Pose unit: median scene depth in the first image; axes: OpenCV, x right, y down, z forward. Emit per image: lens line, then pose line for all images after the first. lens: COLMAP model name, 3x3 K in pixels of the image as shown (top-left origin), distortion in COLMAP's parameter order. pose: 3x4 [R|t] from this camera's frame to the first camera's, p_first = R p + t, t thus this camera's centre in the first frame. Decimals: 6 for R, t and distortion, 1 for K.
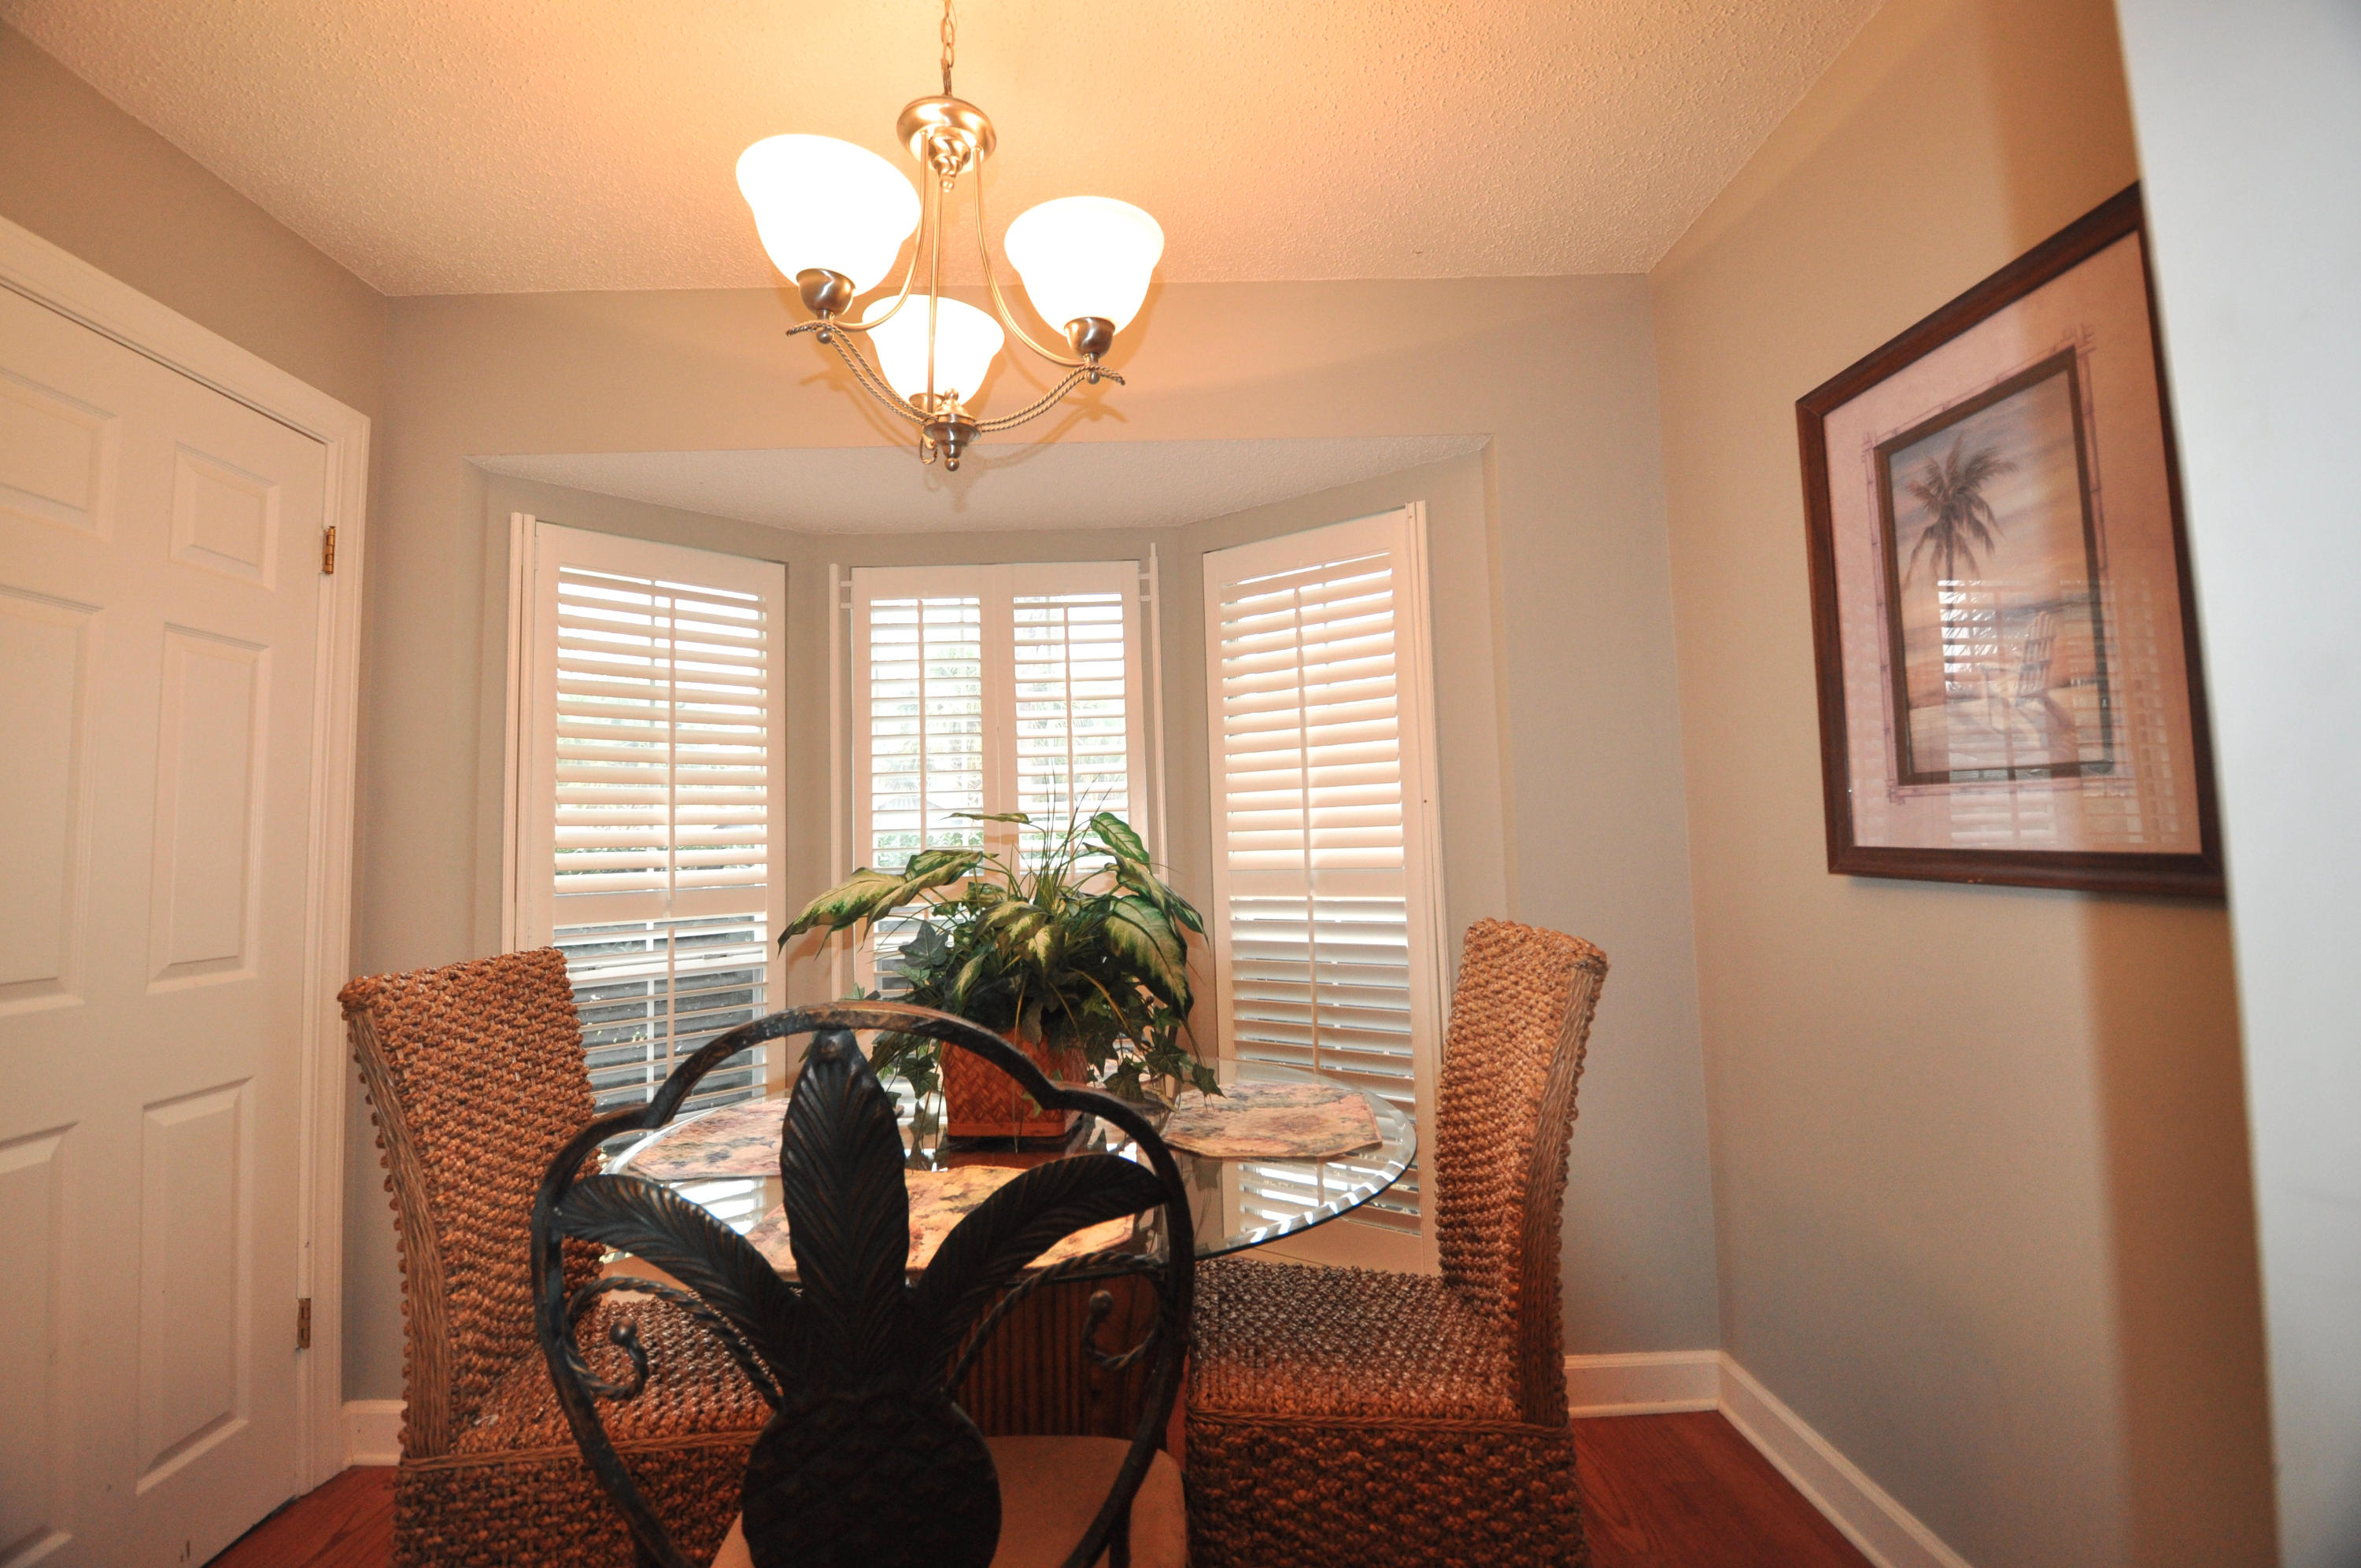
lens RADIAL K [[1031.2, 0, 1178.5], [0, 1031.2, 759.8], [0, 0, 1]] dist [0.017182, -0.023673]
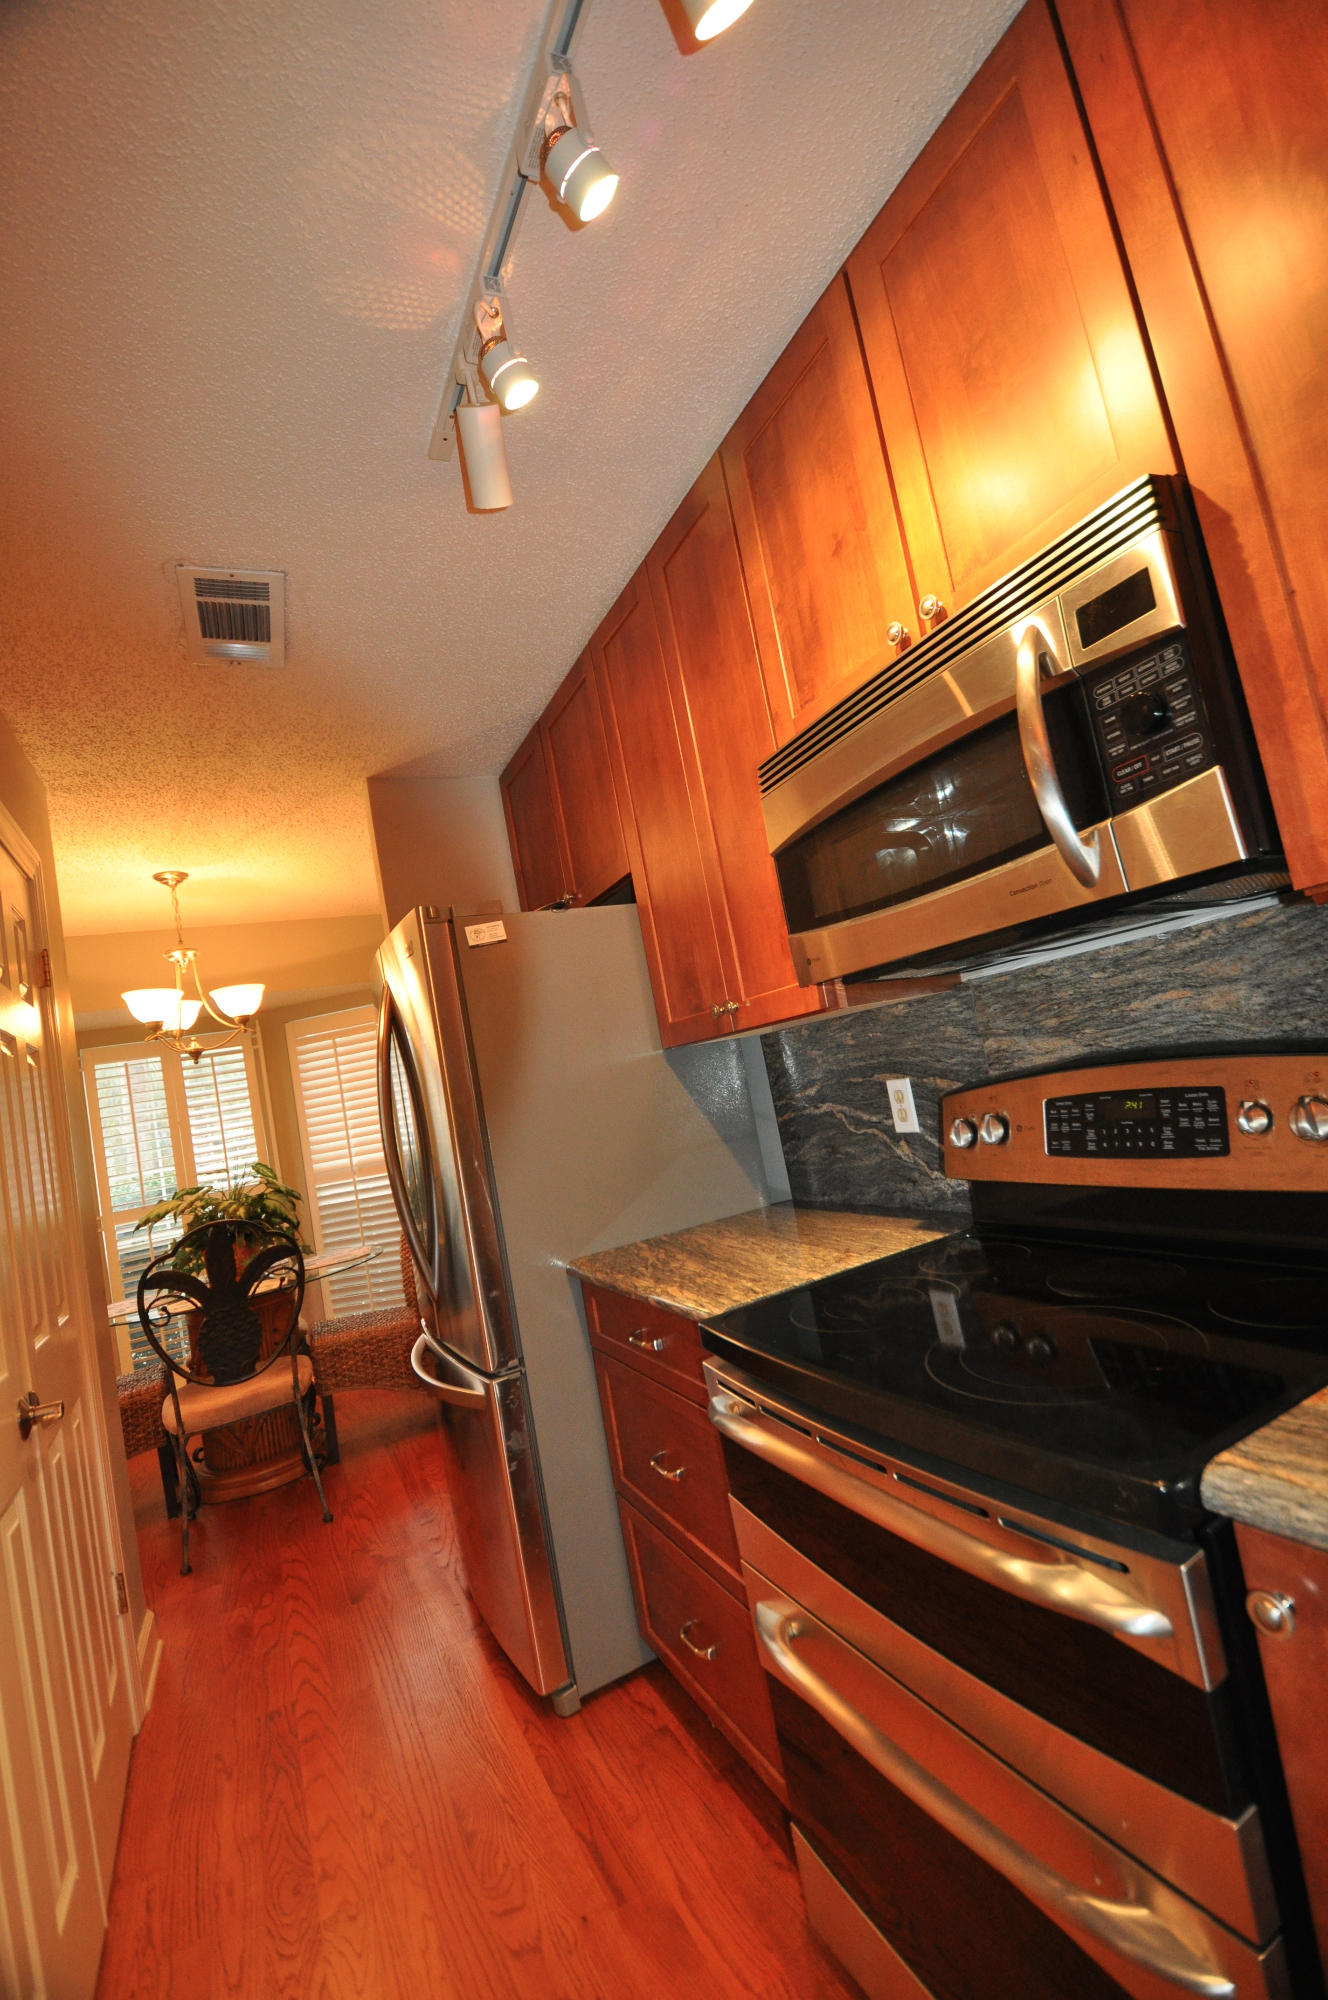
lens RADIAL K [[873.7, 0, 685.5], [0, 873.7, 997.9], [0, 0, 1]] dist [0.017182, -0.023673]
pose [[0.896074, -0.093828, 0.433875, -0.014193], [0.116440, 0.992863, -0.025768, -0.121160], [-0.428361, 0.073611, 0.900604, -1.020279]]
